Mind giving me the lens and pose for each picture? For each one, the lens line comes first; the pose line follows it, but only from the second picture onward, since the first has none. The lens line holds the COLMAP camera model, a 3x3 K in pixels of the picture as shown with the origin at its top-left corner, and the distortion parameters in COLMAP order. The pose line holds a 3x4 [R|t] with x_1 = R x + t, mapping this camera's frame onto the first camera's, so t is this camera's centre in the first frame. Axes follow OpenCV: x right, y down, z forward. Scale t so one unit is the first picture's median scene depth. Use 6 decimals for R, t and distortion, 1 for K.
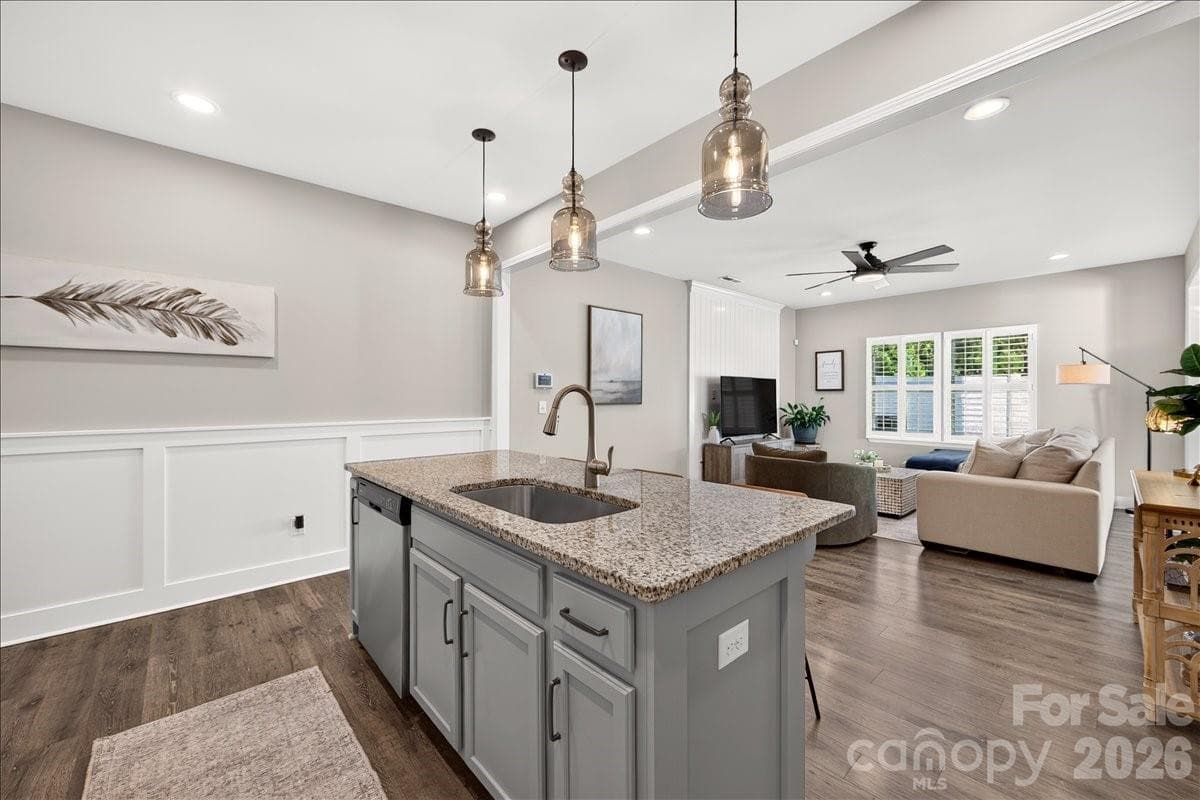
lens RADIAL K [[472.0, 0, 598.4], [0, 472.0, 398.1], [0, 0, 1]] dist [0.000737, -0.000770]
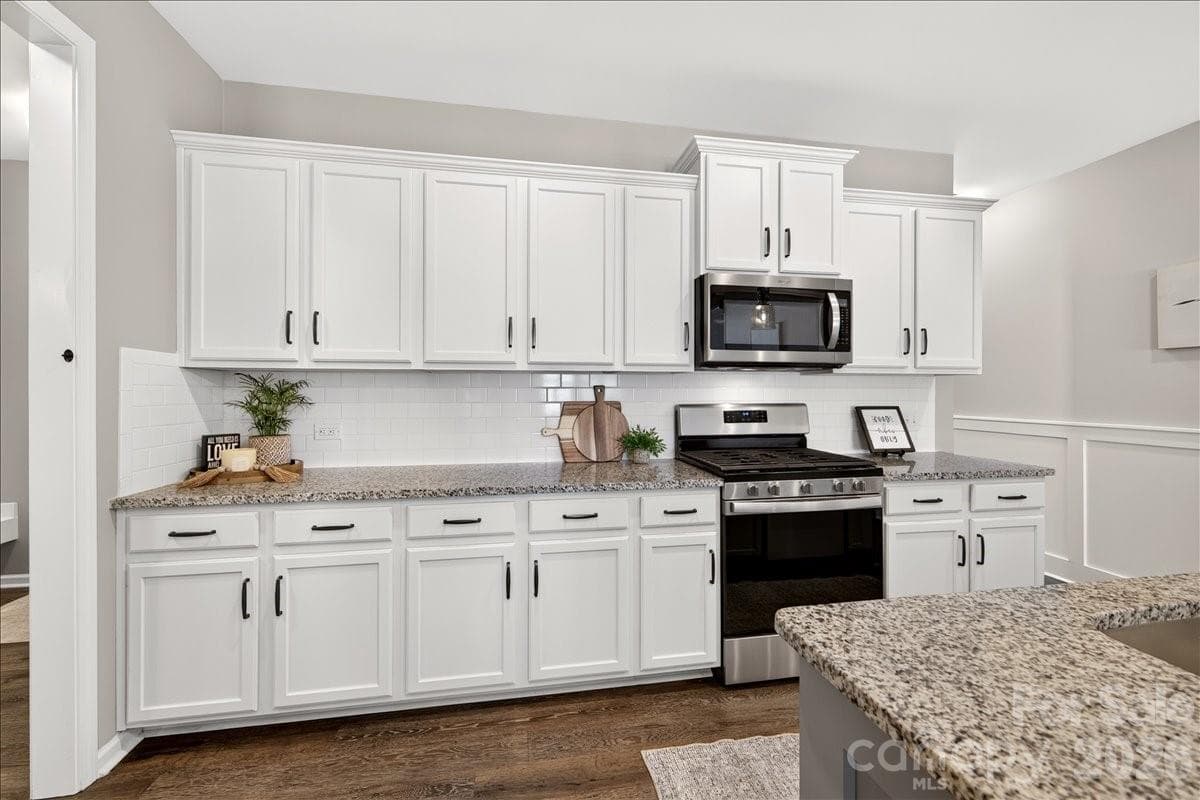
lens RADIAL K [[472.0, 0, 600.7], [0, 472.0, 392.3], [0, 0, 1]] dist [0.000737, -0.000770]
pose [[-0.520332, 0.000898, -0.853963, 0.378870], [-0.003470, 0.999989, 0.003166, -0.007440], [0.853957, 0.004611, -0.520323, 0.420904]]
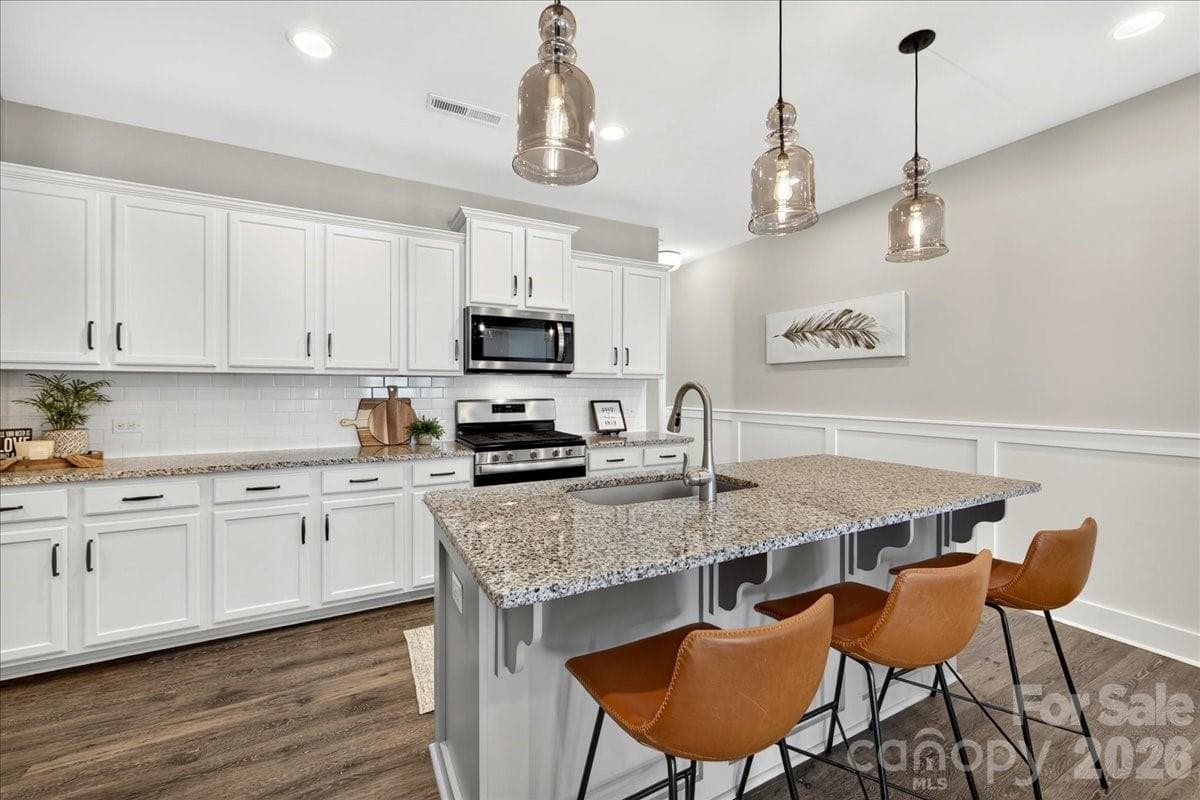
lens RADIAL K [[472.0, 0, 600.8], [0, 472.0, 391.4], [0, 0, 1]] dist [0.000737, -0.000770]
pose [[-0.231624, 0.002484, -0.972802, 0.586366], [-0.003170, 0.999990, 0.003309, -0.008543], [0.972800, 0.003850, -0.231614, 0.678941]]
